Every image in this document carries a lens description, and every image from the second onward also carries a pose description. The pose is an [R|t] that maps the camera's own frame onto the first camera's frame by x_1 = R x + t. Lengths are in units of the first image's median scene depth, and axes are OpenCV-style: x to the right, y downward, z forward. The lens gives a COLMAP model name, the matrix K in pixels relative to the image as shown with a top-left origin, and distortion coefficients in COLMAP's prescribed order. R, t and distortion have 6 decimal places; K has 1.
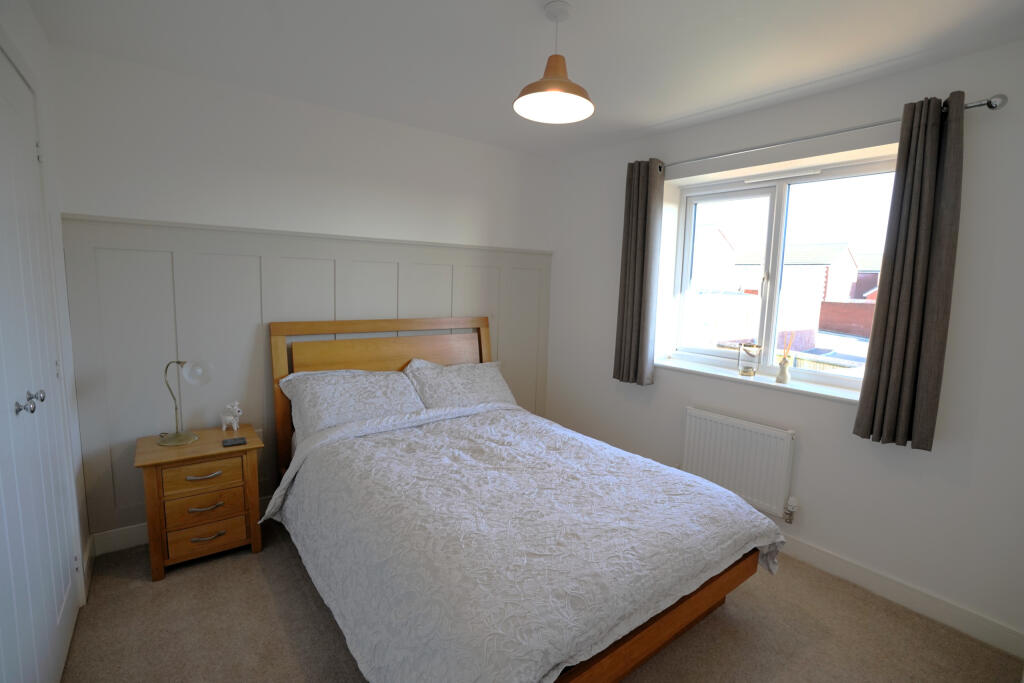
lens RADIAL K [[475.0, 0, 516.6], [0, 475.0, 341.6], [0, 0, 1]] dist [-0.079900, 0.035334]
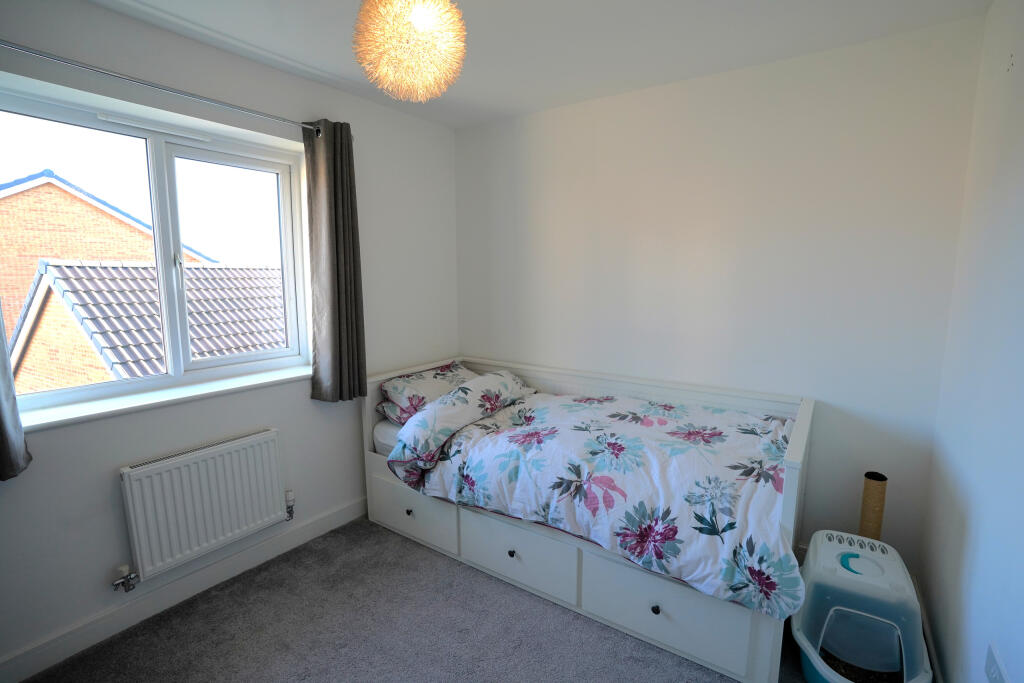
lens RADIAL K [[475.0, 0, 516.6], [0, 475.0, 341.6], [0, 0, 1]] dist [-0.079900, 0.035334]
pose [[-0.331846, -0.150666, 0.931224, -0.409115], [0.113633, 0.973590, 0.198014, -0.105475], [-0.936465, 0.171527, -0.305961, 0.776365]]
